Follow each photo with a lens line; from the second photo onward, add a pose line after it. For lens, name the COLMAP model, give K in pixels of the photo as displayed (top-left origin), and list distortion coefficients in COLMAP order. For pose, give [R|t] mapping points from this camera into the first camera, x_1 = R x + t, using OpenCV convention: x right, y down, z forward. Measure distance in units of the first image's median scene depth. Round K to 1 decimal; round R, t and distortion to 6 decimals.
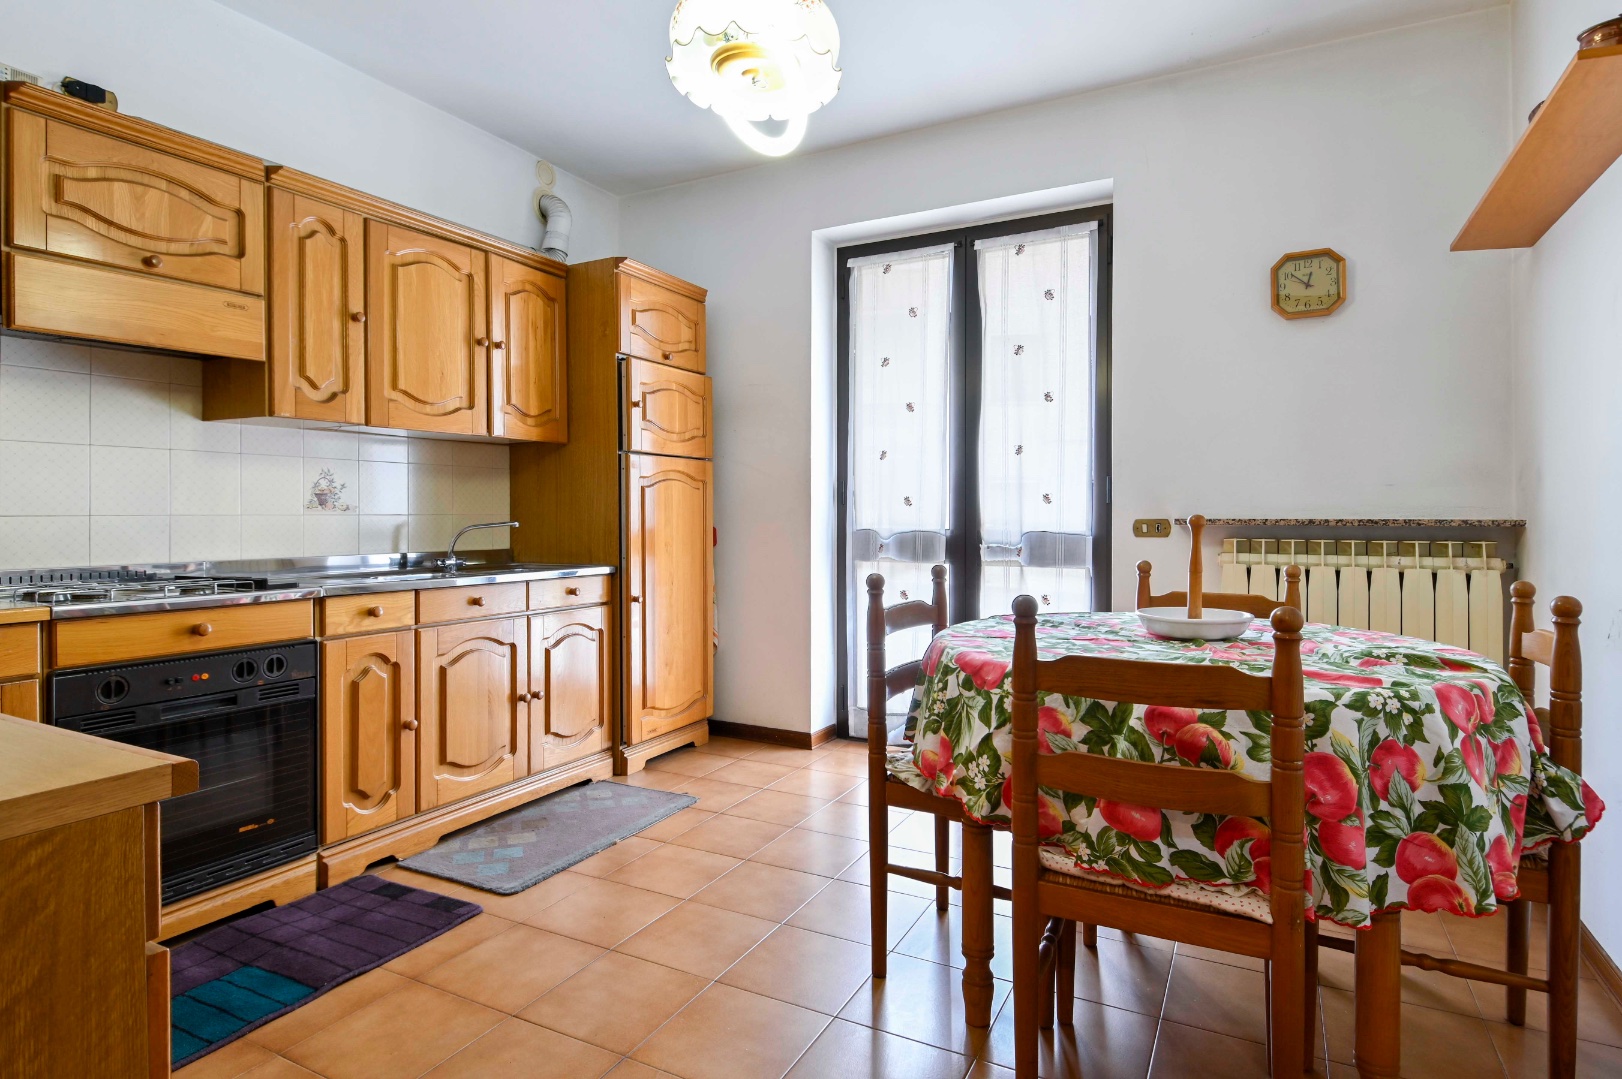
lens RADIAL K [[856.5, 0, 824.7], [0, 856.5, 524.3], [0, 0, 1]] dist [0.017361, -0.027470]
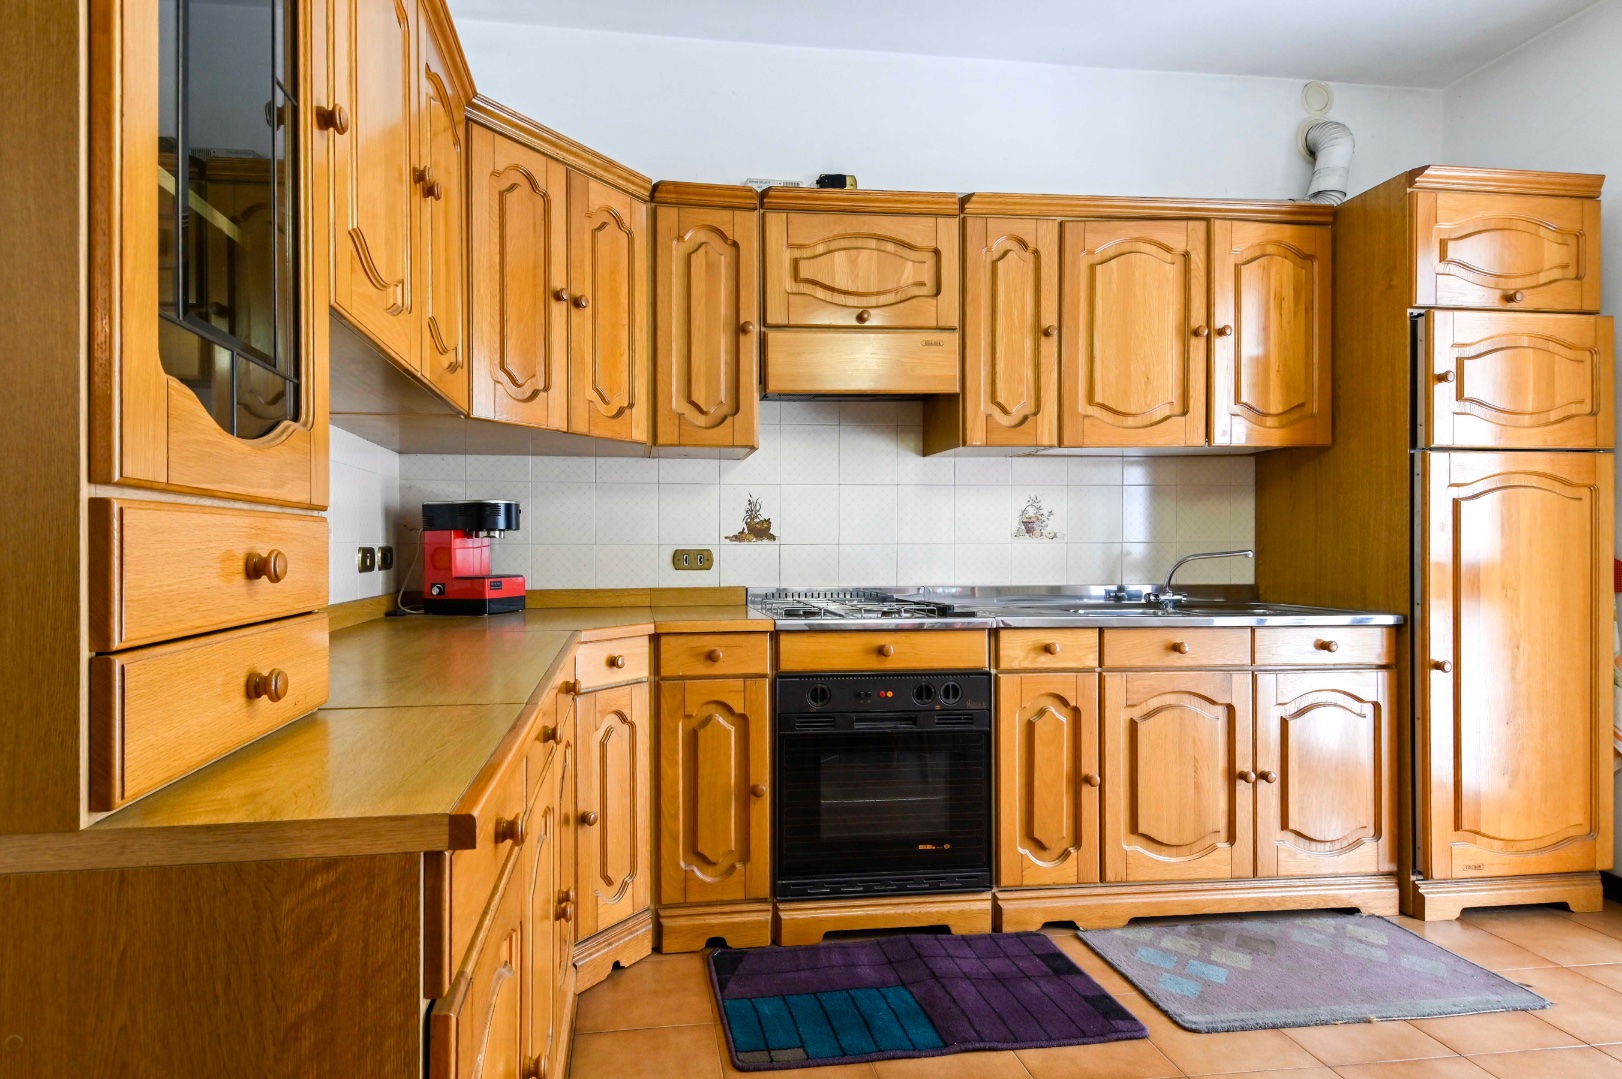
lens RADIAL K [[863.1, 0, 740.9], [0, 863.1, 554.1], [0, 0, 1]] dist [0.038006, -0.018530]
pose [[0.566029, 0.008819, -0.824338, 0.047072], [-0.006819, 0.999959, 0.006016, -0.001910], [0.824357, 0.002216, 0.566066, 0.186699]]
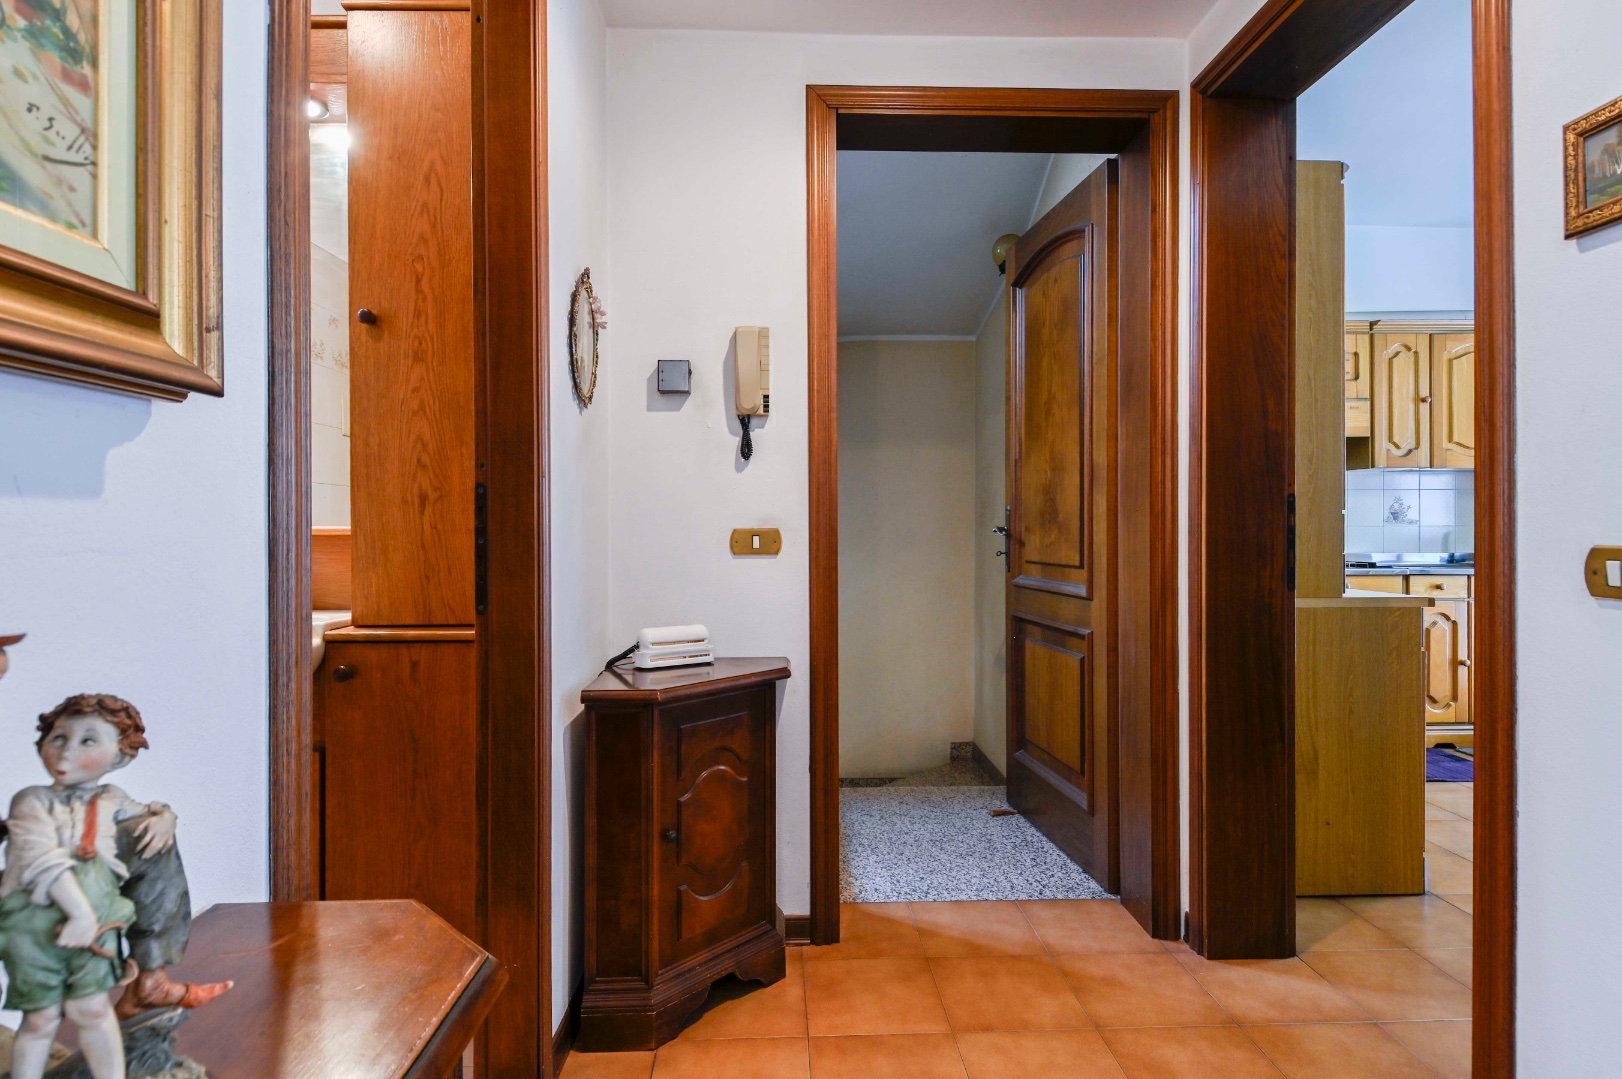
lens RADIAL K [[865.0, 0, 815.1], [0, 865.0, 532.7], [0, 0, 1]] dist [-0.002377, -0.000655]
pose [[0.498745, 0.000056, -0.866749, 0.263399], [-0.004613, 0.999986, -0.002589, 0.010550], [0.866737, 0.005290, 0.498738, -0.742444]]
